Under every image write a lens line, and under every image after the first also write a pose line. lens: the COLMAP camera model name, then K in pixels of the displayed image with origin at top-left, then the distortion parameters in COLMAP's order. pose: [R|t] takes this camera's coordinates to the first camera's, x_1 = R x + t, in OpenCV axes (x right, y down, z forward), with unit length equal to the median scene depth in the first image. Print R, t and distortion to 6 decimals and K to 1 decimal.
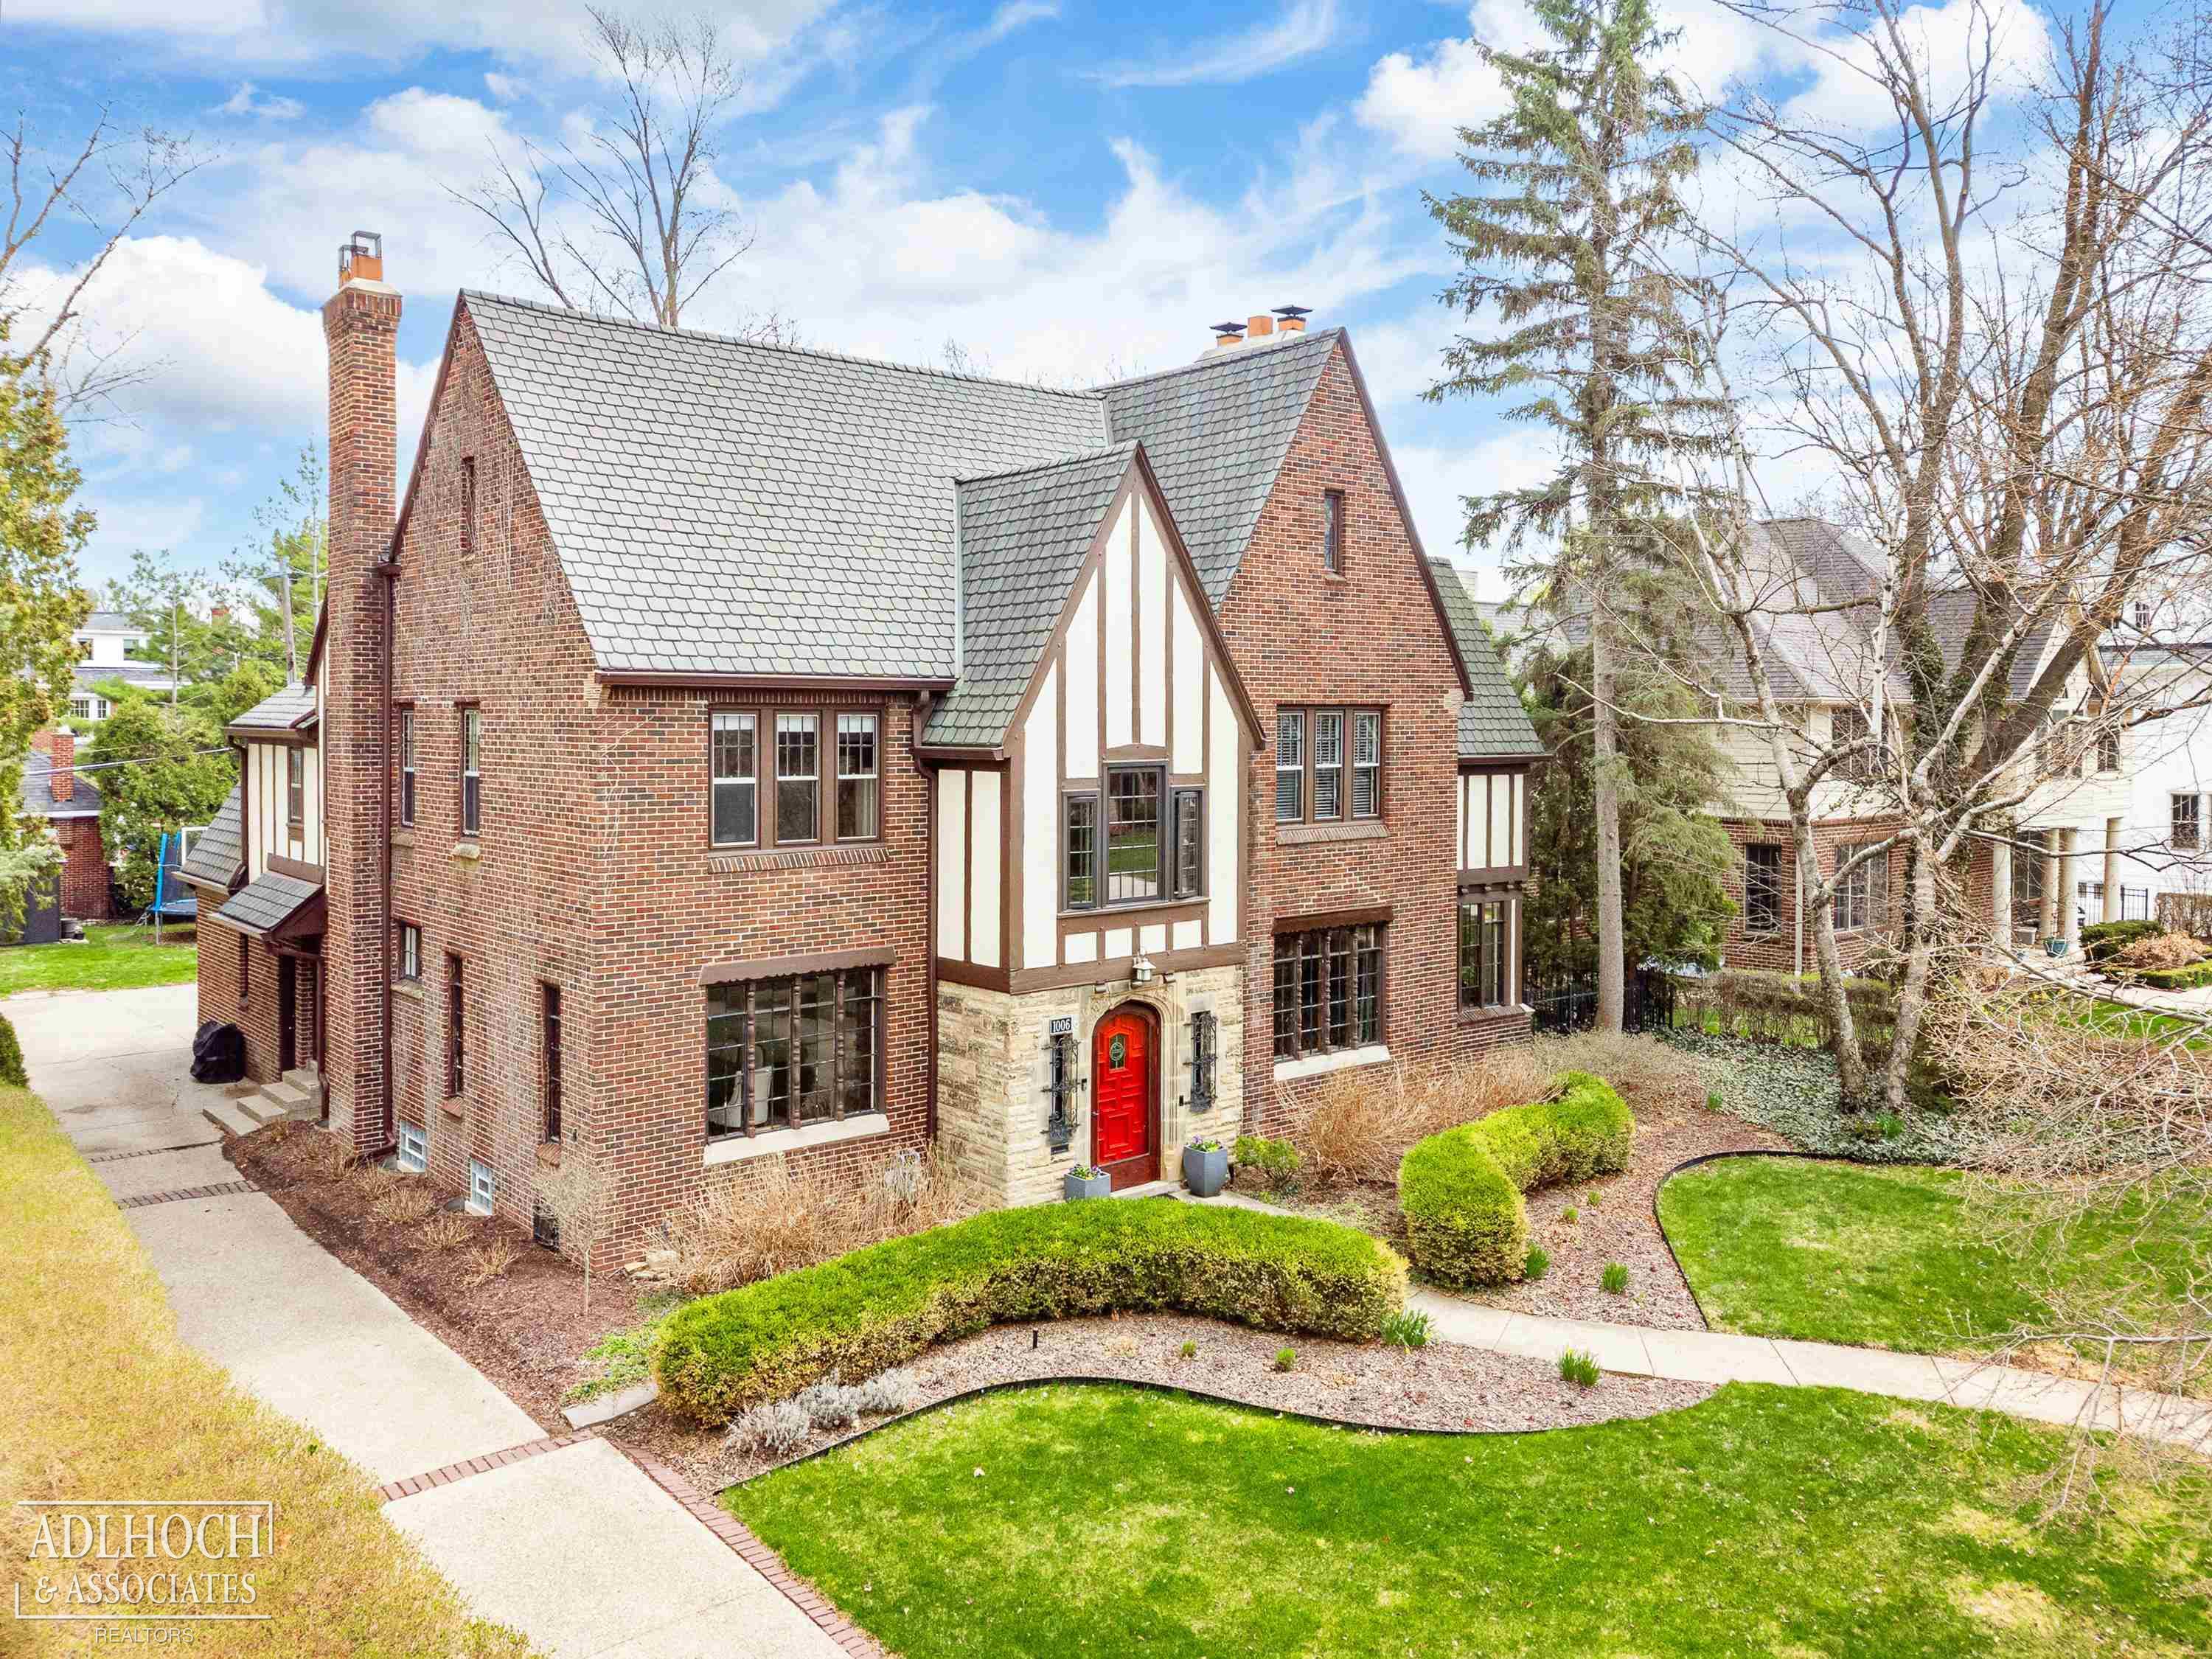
lens RADIAL K [[1594.6, 0, 1106.0], [0, 1594.6, 829.5], [0, 0, 1]] dist [0.025241, -0.000623]
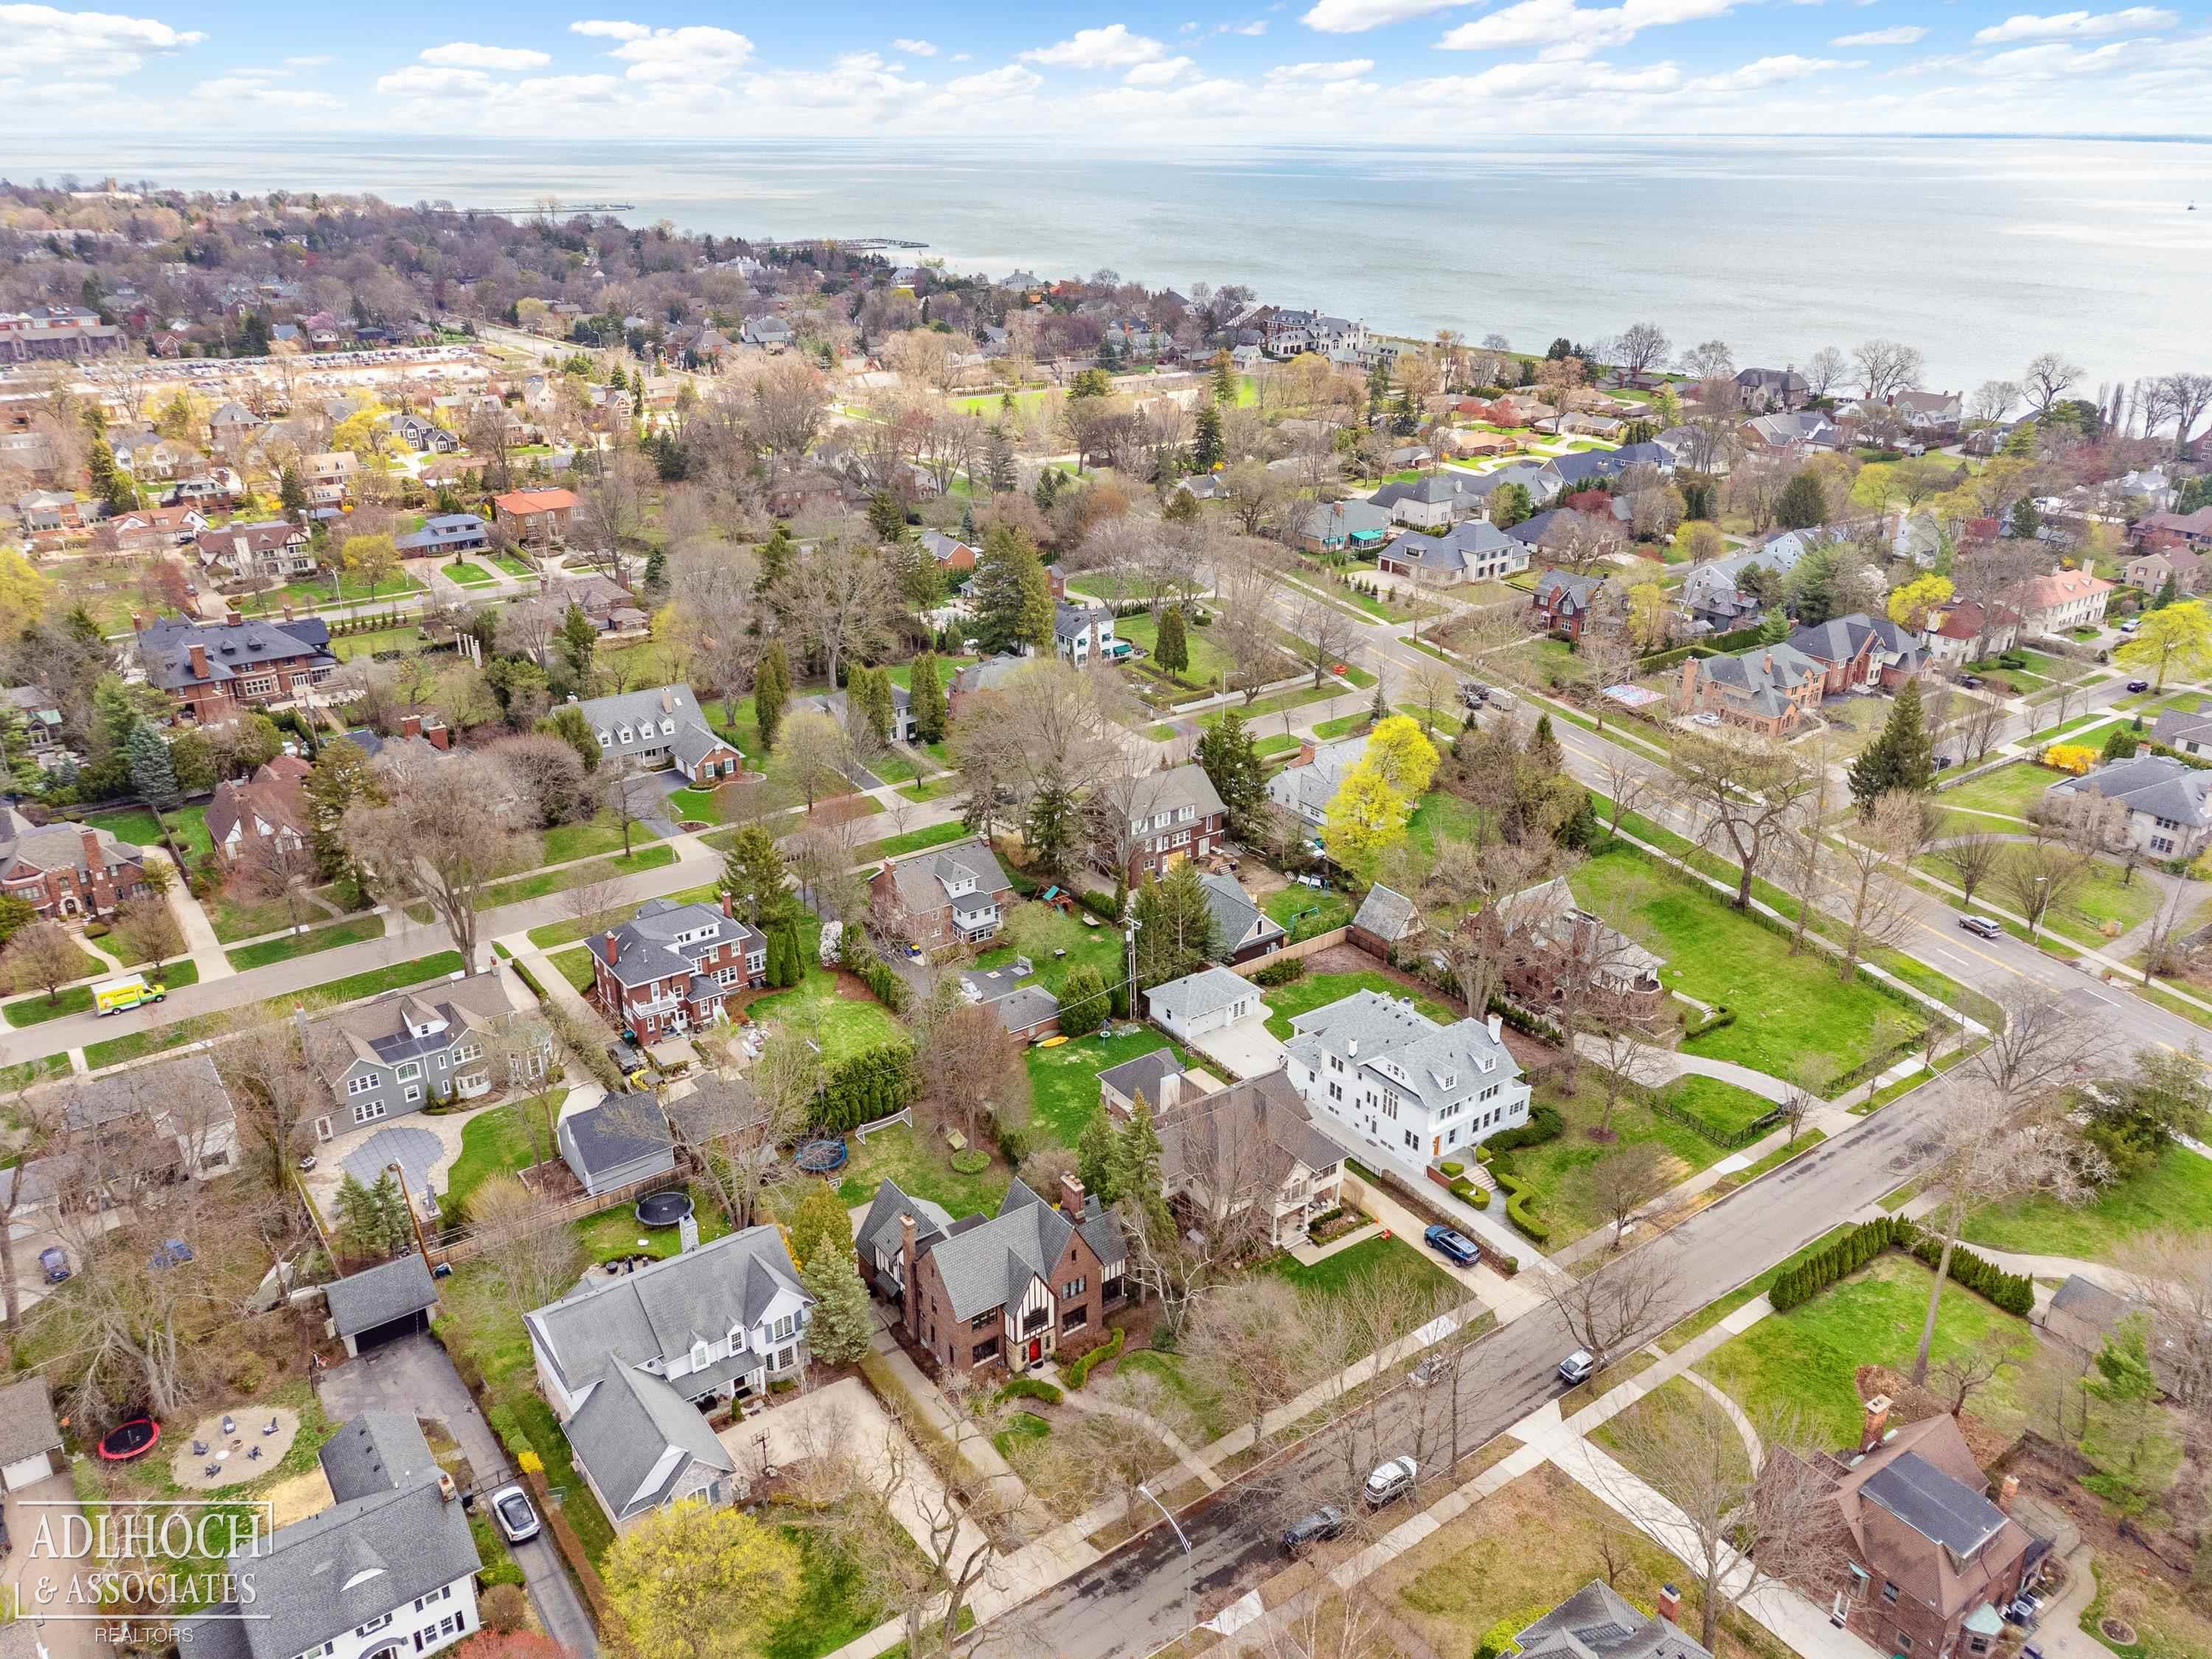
lens RADIAL K [[1594.6, 0, 1106.0], [0, 1594.6, 829.5], [0, 0, 1]] dist [0.025241, -0.000623]
pose [[0.996533, 0.034092, -0.075895, 0.752883], [-0.006582, 0.941640, 0.336556, -4.191891], [0.082940, -0.334890, 0.938600, -4.561973]]
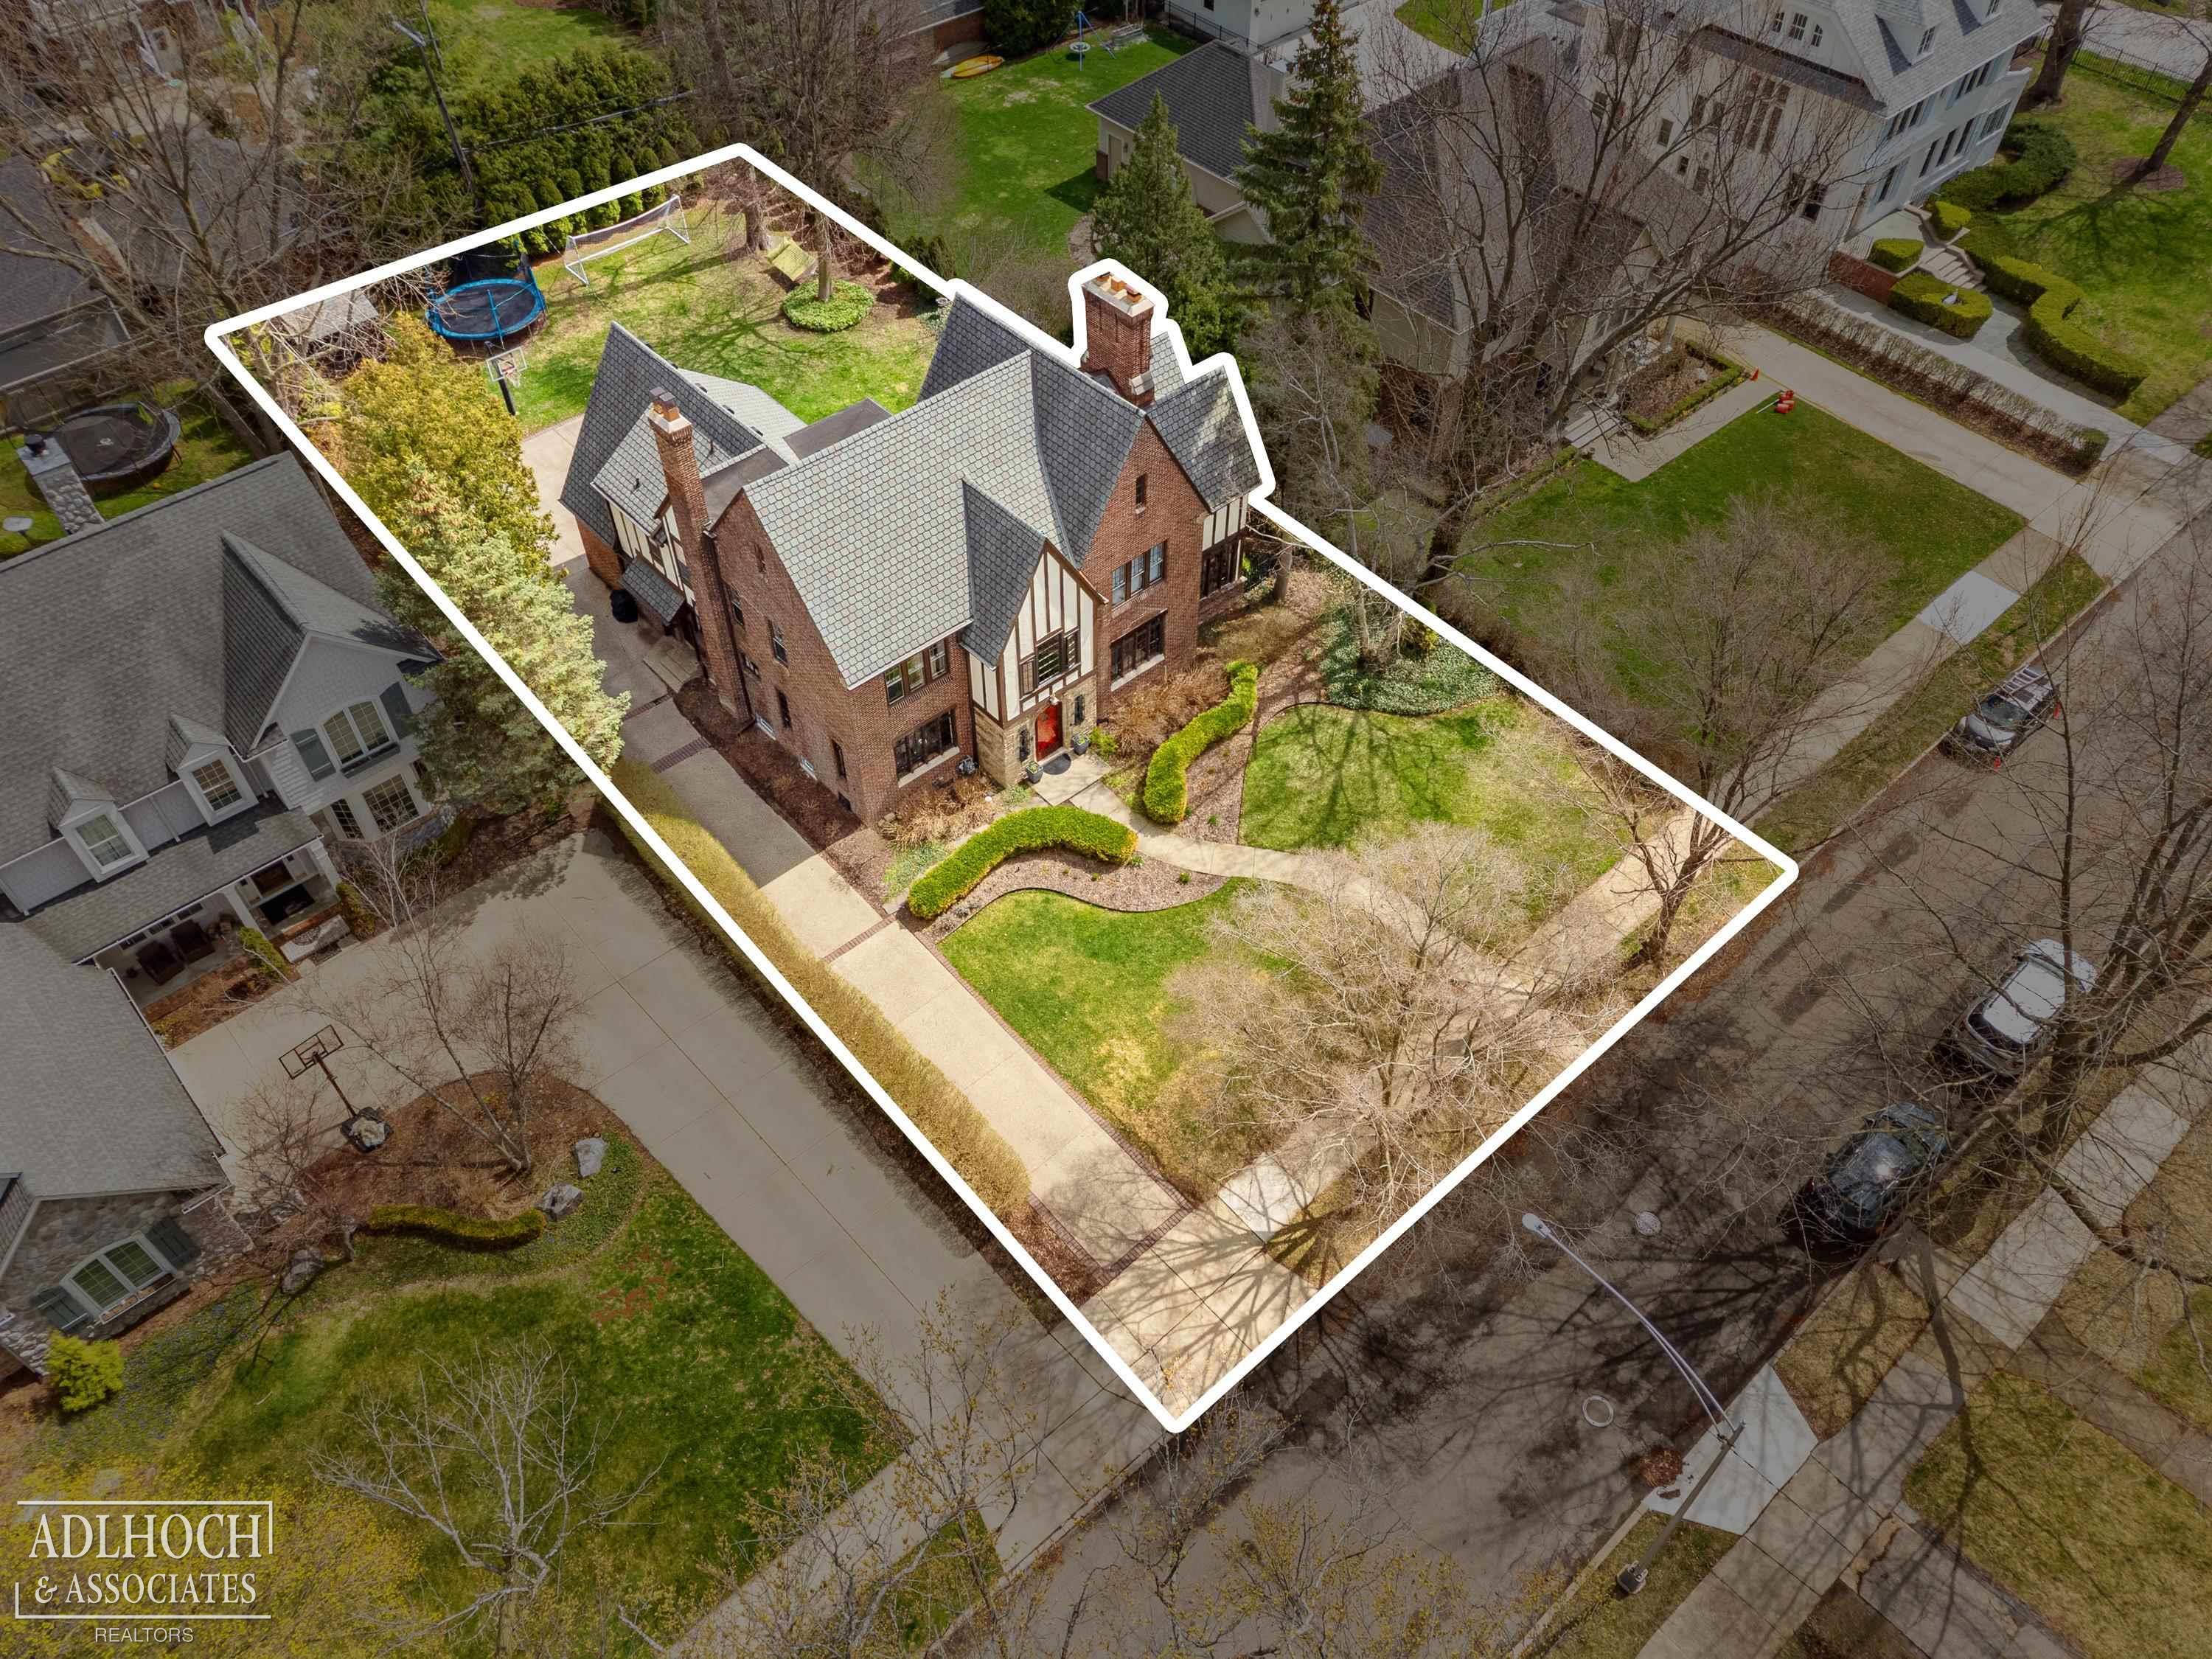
lens RADIAL K [[1594.6, 0, 1106.0], [0, 1594.6, 829.5], [0, 0, 1]] dist [0.025241, -0.000623]
pose [[0.999872, -0.012298, 0.010255, 0.079561], [0.001175, 0.695046, 0.718965, -1.638378], [-0.015969, -0.718860, 0.694971, -0.941860]]
